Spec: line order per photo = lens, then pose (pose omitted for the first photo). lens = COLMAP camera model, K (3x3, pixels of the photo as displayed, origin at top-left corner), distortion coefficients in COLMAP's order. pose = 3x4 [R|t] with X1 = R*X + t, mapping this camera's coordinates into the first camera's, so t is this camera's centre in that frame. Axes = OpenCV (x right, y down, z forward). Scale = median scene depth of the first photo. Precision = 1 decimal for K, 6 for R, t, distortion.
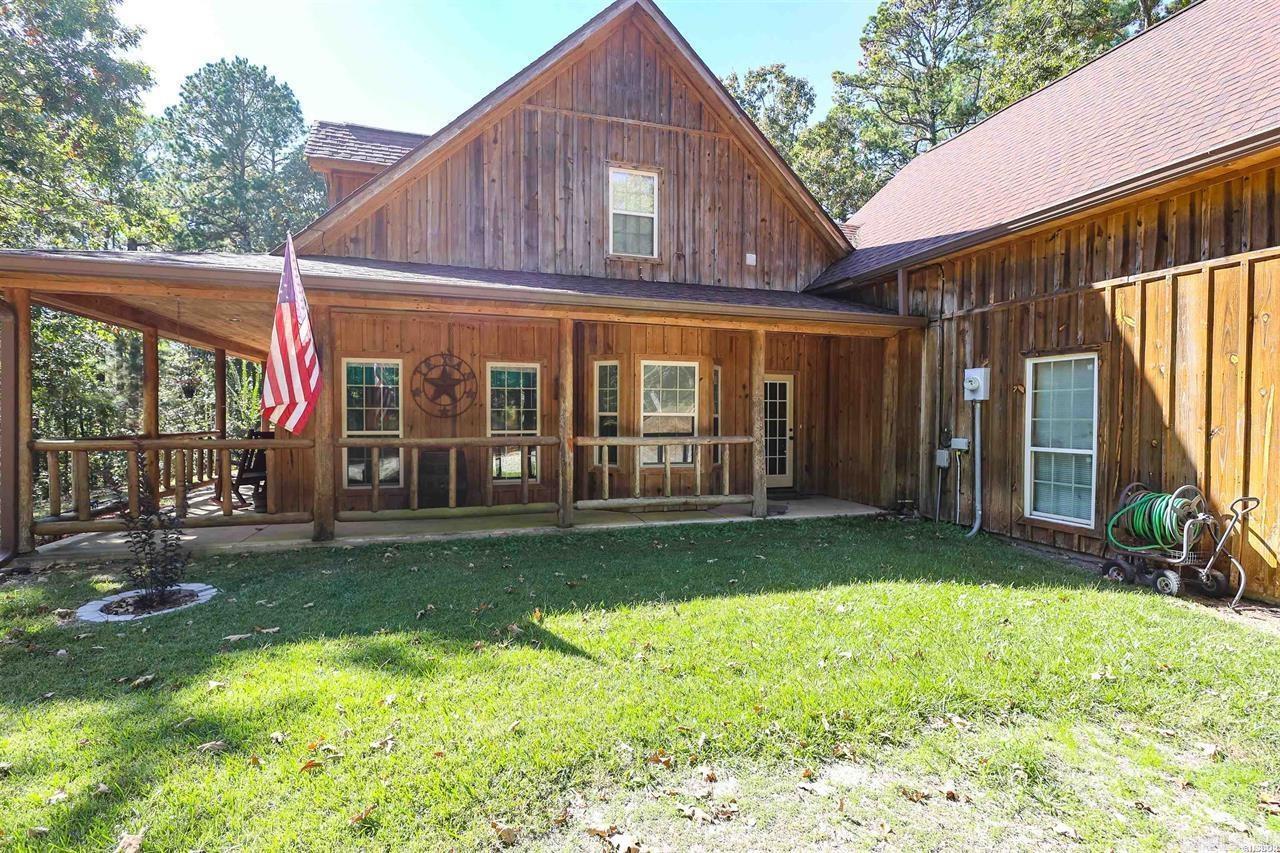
lens RADIAL K [[614.1, 0, 640.0], [0, 614.1, 426.5], [0, 0, 1]] dist [-0.000053, -0.000062]
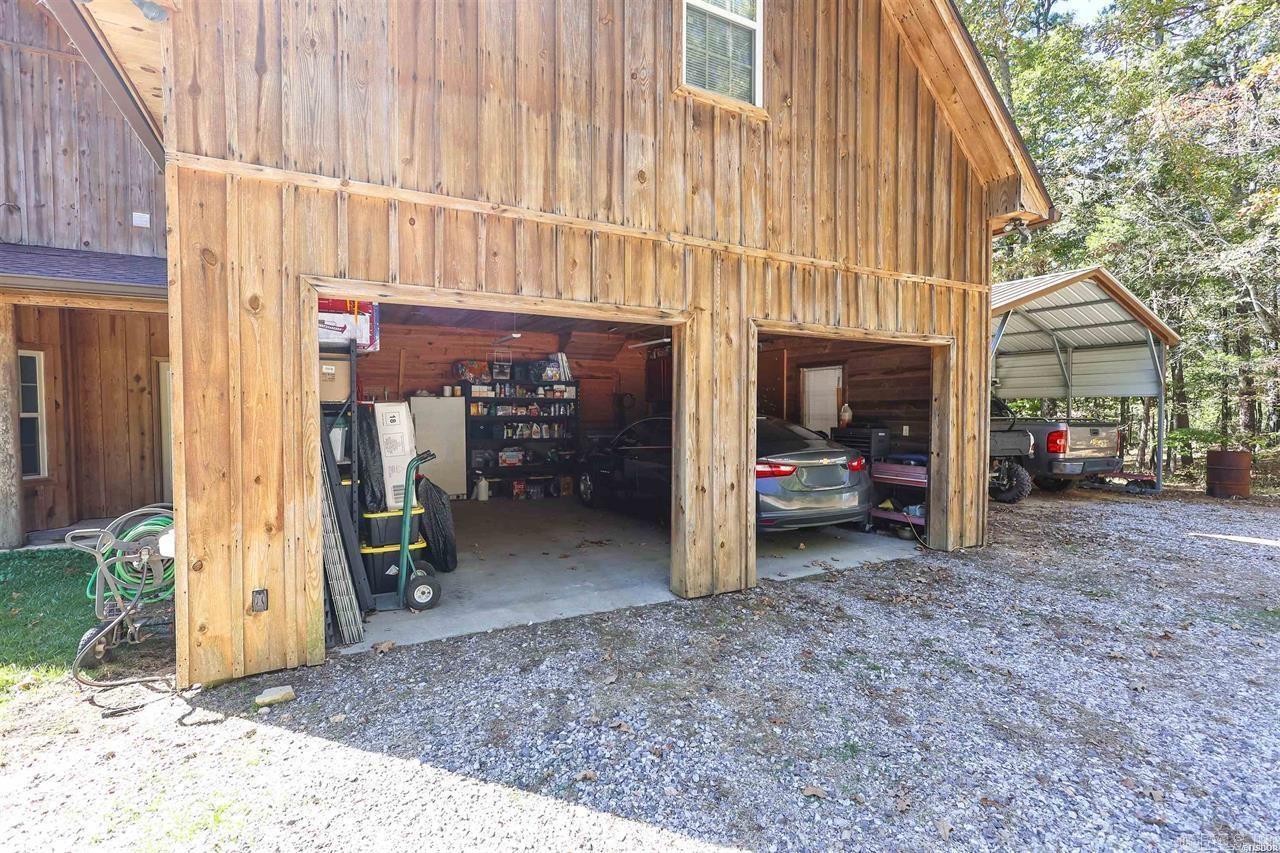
lens RADIAL K [[581.6, 0, 640.0], [0, 581.6, 426.5], [0, 0, 1]] dist [0.000446, -0.000004]
pose [[0.981148, -0.012481, 0.192856, 0.753219], [0.010298, 0.999871, 0.012319, -0.004394], [-0.192985, -0.010100, 0.981150, 0.137215]]
